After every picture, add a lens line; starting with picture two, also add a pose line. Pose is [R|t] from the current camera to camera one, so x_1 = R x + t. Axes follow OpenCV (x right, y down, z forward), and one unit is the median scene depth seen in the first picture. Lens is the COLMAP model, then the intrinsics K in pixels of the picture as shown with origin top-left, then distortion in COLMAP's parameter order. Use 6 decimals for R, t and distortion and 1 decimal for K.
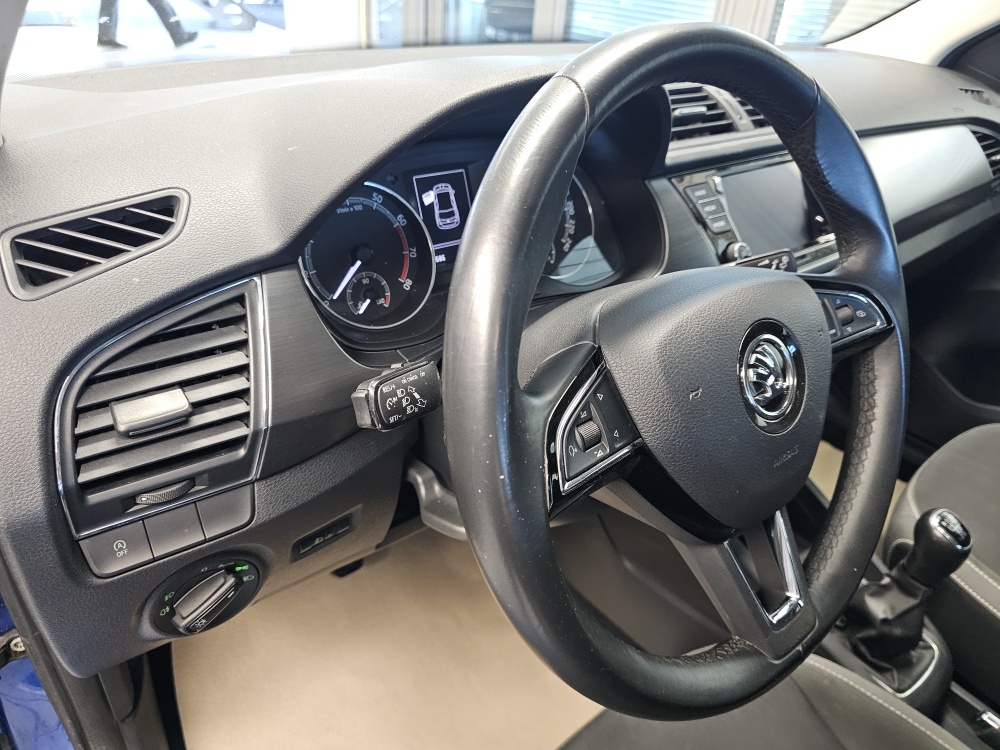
lens RADIAL K [[695.4, 0, 479.5], [0, 695.4, 376.9], [0, 0, 1]] dist [-0.089749, 0.230780]
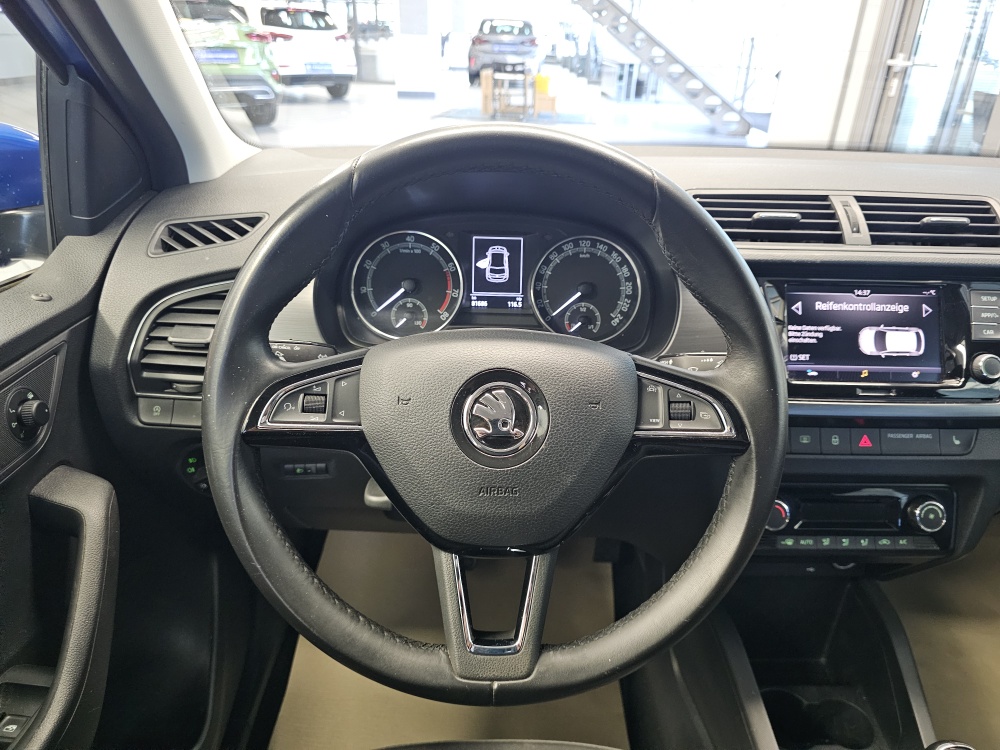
lens RADIAL K [[659.9, 0, 500.0], [0, 659.9, 375.0], [0, 0, 1]] dist [0.056160, -0.071817]
pose [[0.803539, 0.239128, -0.545108, 0.716676], [-0.301026, 0.953273, -0.025558, -0.030405], [0.513525, 0.184628, 0.837976, 0.047218]]
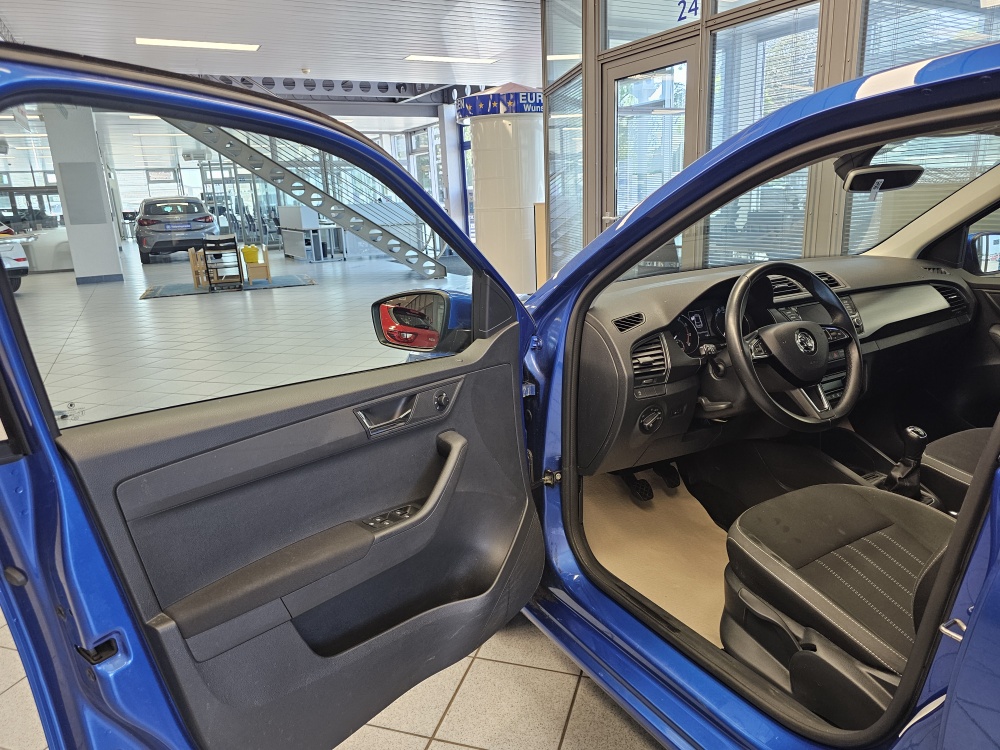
lens RADIAL K [[678.5, 0, 521.4], [0, 678.5, 391.2], [0, 0, 1]] dist [0.048776, -0.003459]
pose [[0.989589, -0.065360, -0.128229, -0.495730], [0.027301, 0.960008, -0.278639, 0.938870], [0.141313, 0.272237, 0.951797, -2.036233]]
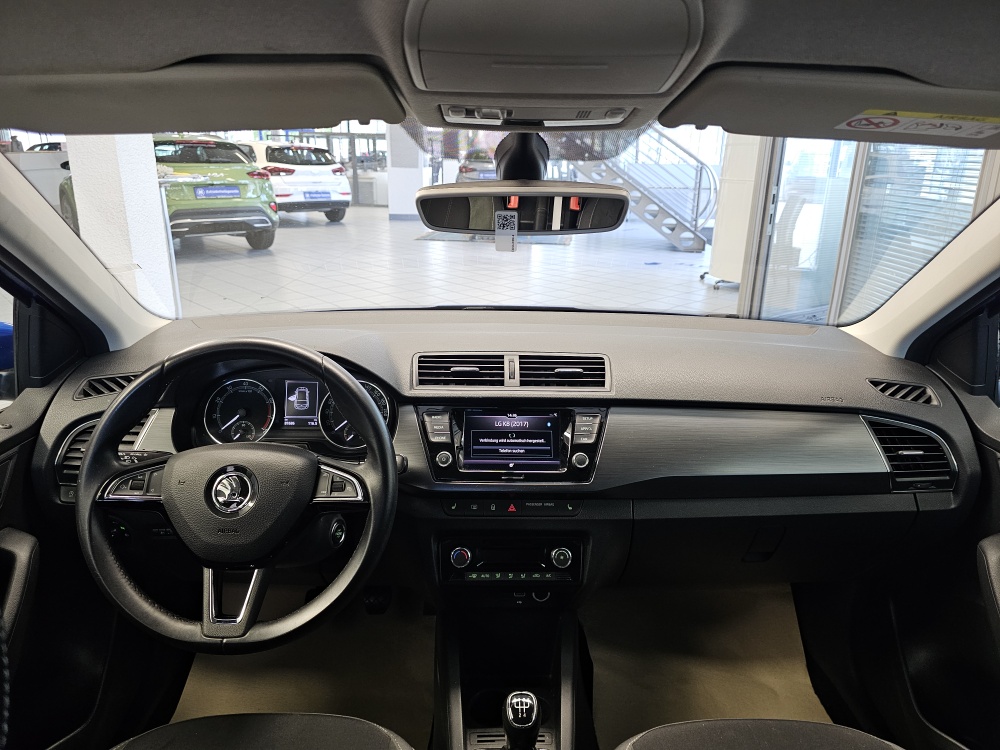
lens RADIAL K [[659.9, 0, 500.0], [0, 659.9, 375.0], [0, 0, 1]] dist [0.056160, -0.071817]
pose [[0.799616, 0.145712, -0.582566, 1.631106], [-0.291383, 0.942403, -0.164231, -0.180513], [0.525081, 0.301072, 0.796018, -0.239739]]
